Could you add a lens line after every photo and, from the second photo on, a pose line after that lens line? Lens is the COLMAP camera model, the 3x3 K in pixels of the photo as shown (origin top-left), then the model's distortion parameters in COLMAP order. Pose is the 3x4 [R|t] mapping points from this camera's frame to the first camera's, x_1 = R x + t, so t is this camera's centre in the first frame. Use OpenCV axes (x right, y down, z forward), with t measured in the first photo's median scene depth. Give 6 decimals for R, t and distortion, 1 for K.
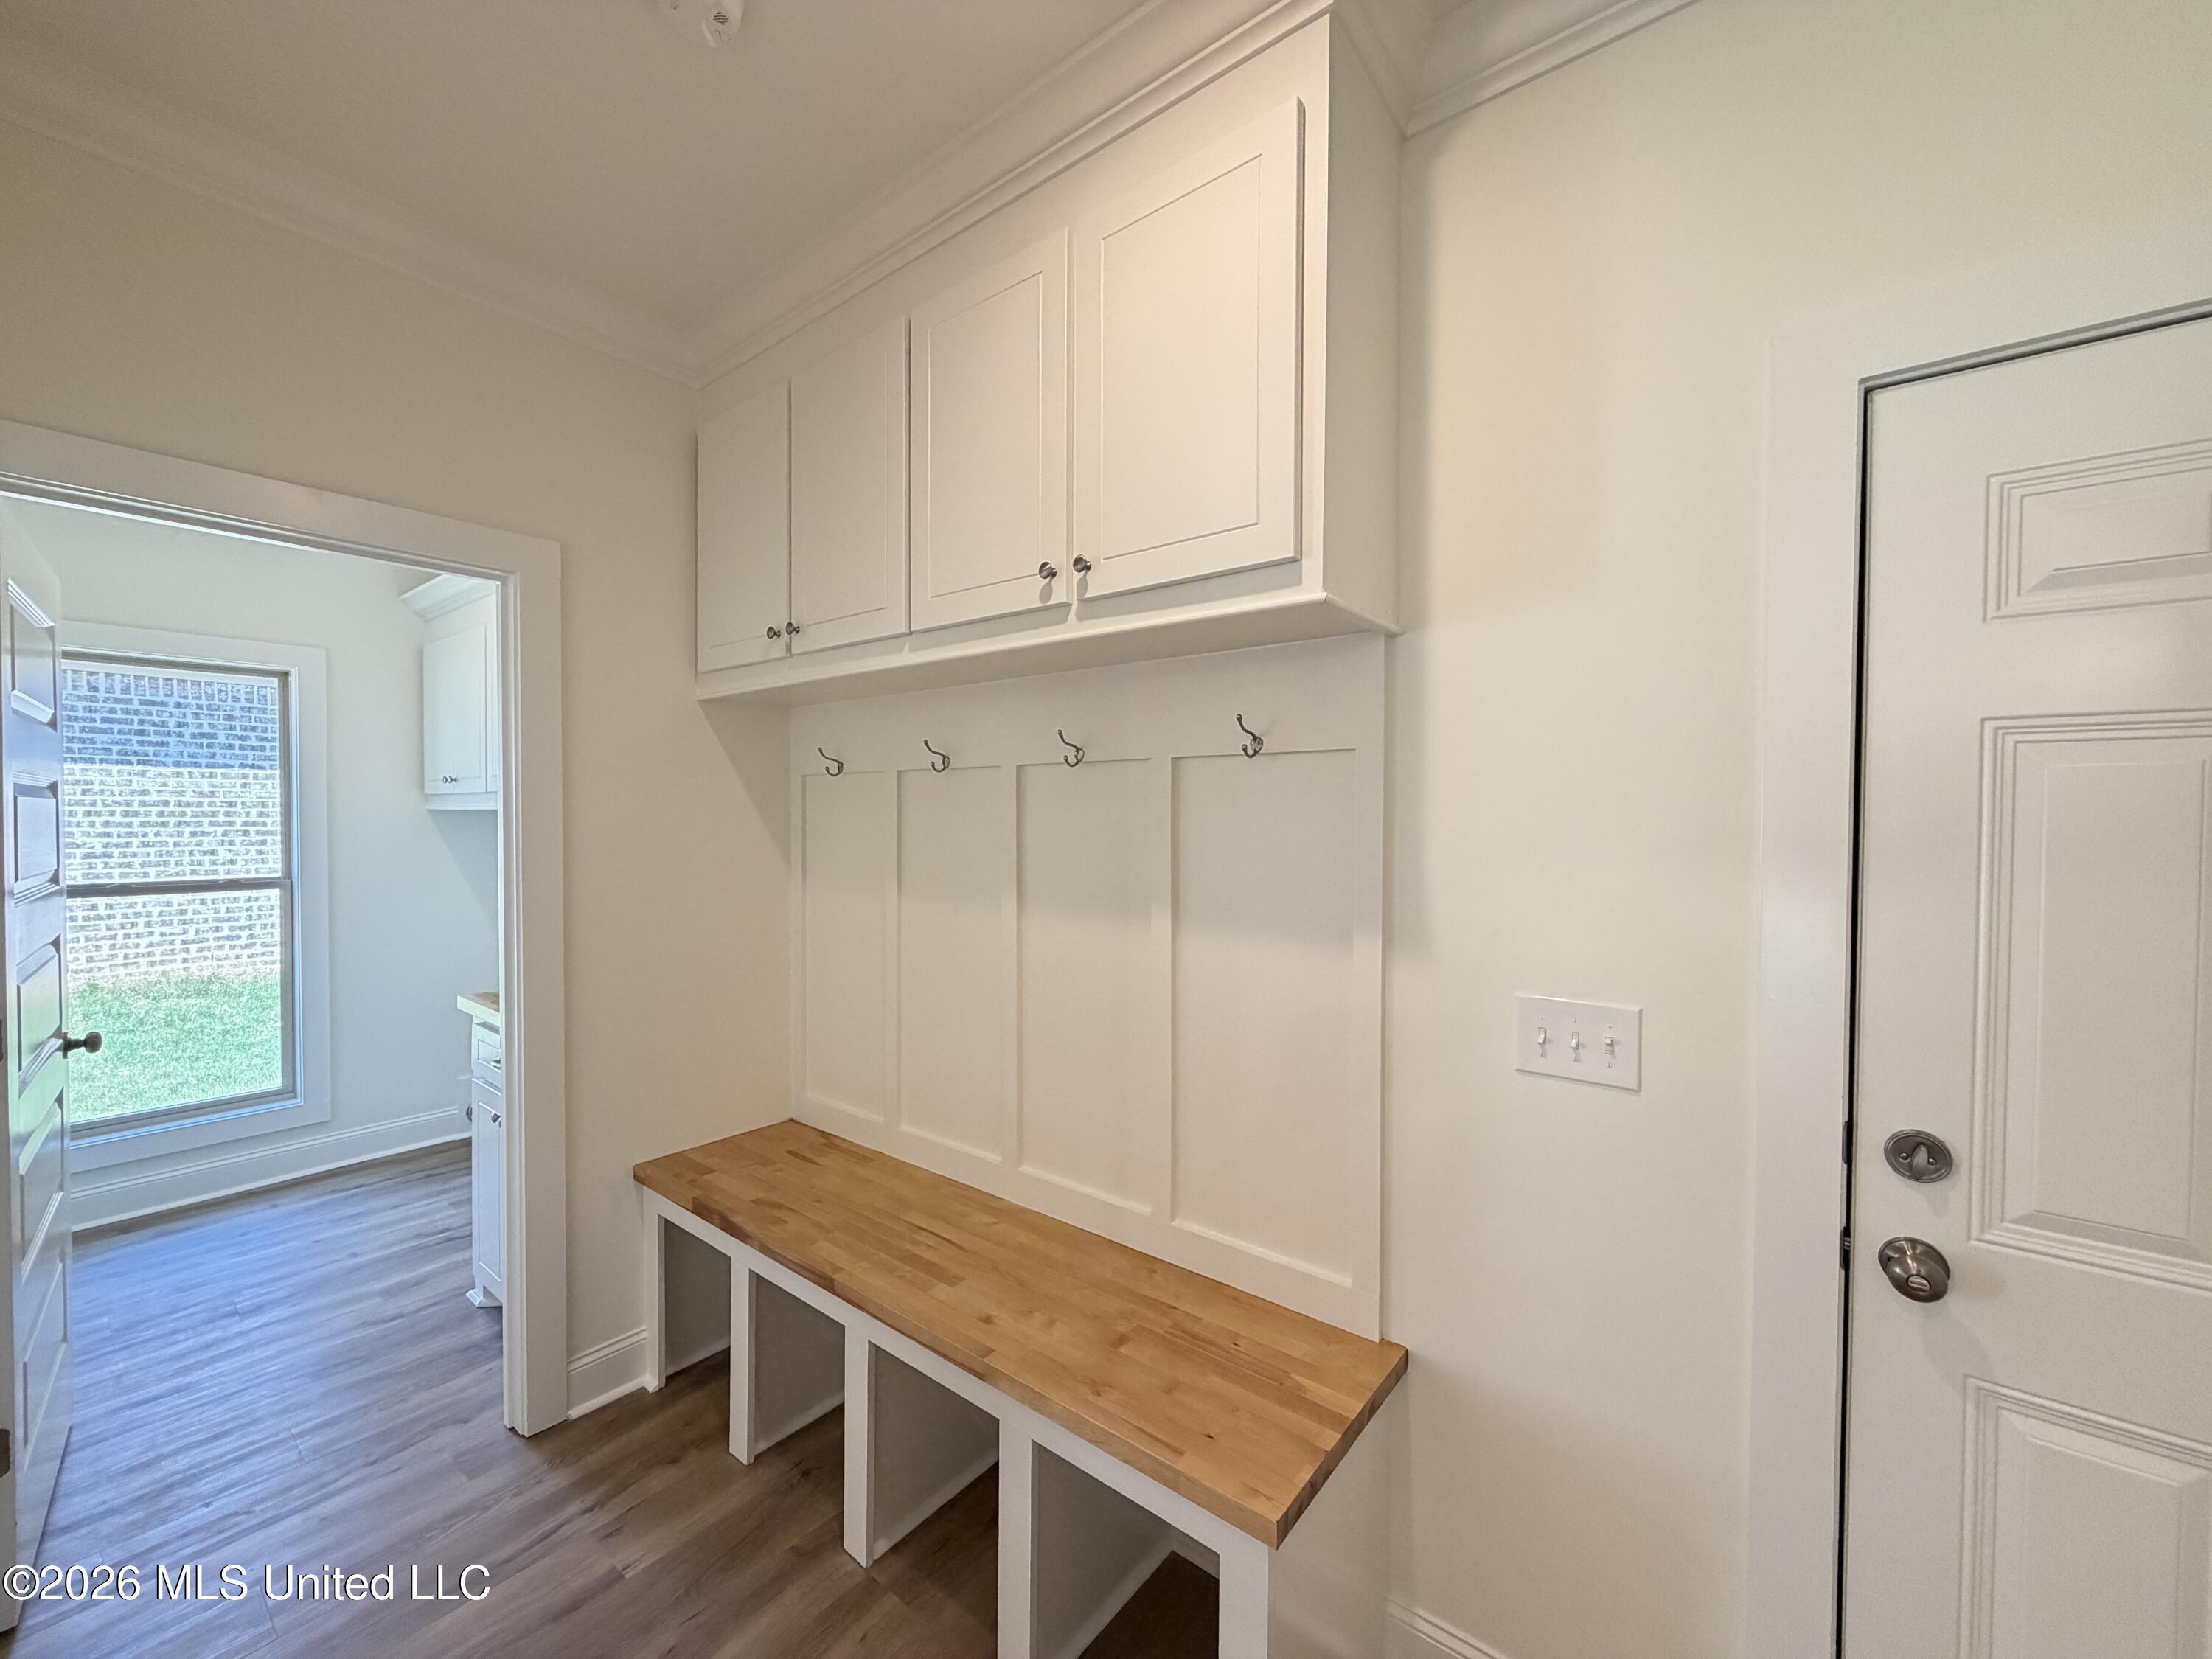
lens RADIAL K [[882.5, 0, 1096.7], [0, 882.5, 825.7], [0, 0, 1]] dist [-0.001918, 0.000660]
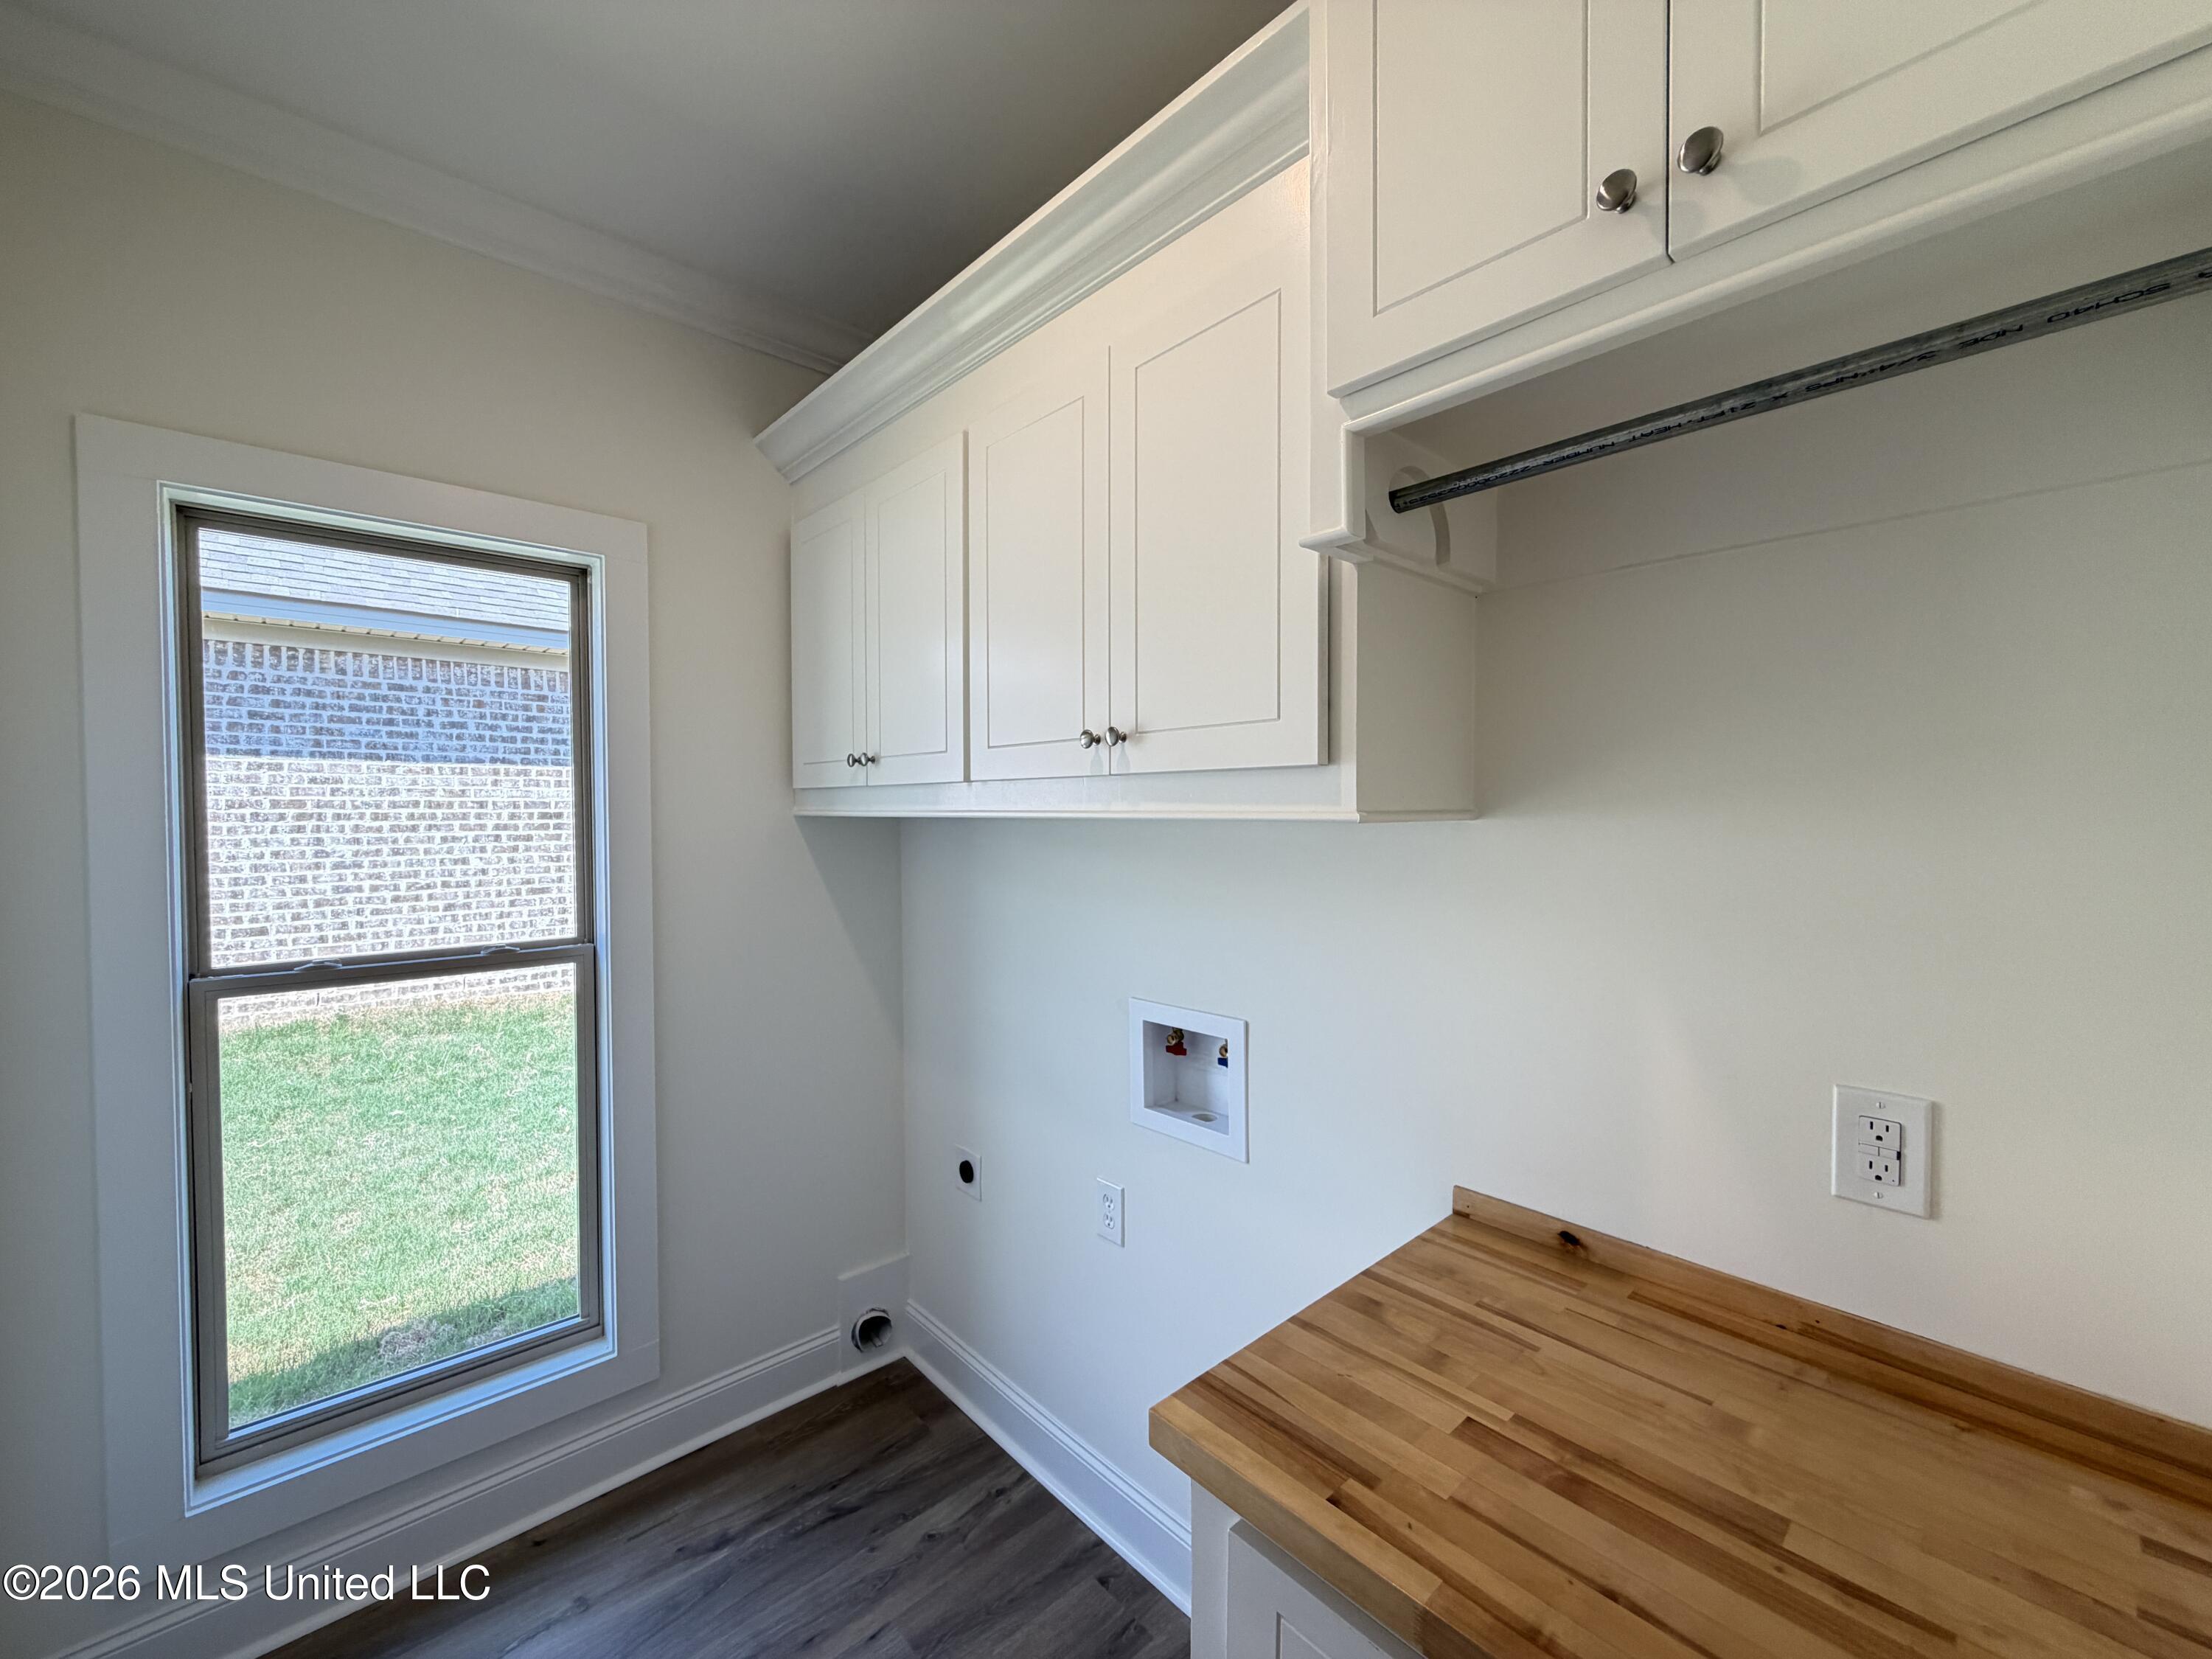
lens RADIAL K [[882.5, 0, 1104.9], [0, 882.5, 824.9], [0, 0, 1]] dist [-0.001918, 0.000660]
pose [[0.987794, -0.002389, -0.155747, -0.256682], [0.003388, 0.999975, 0.006148, -0.008215], [0.155728, -0.006601, 0.987778, 0.253327]]
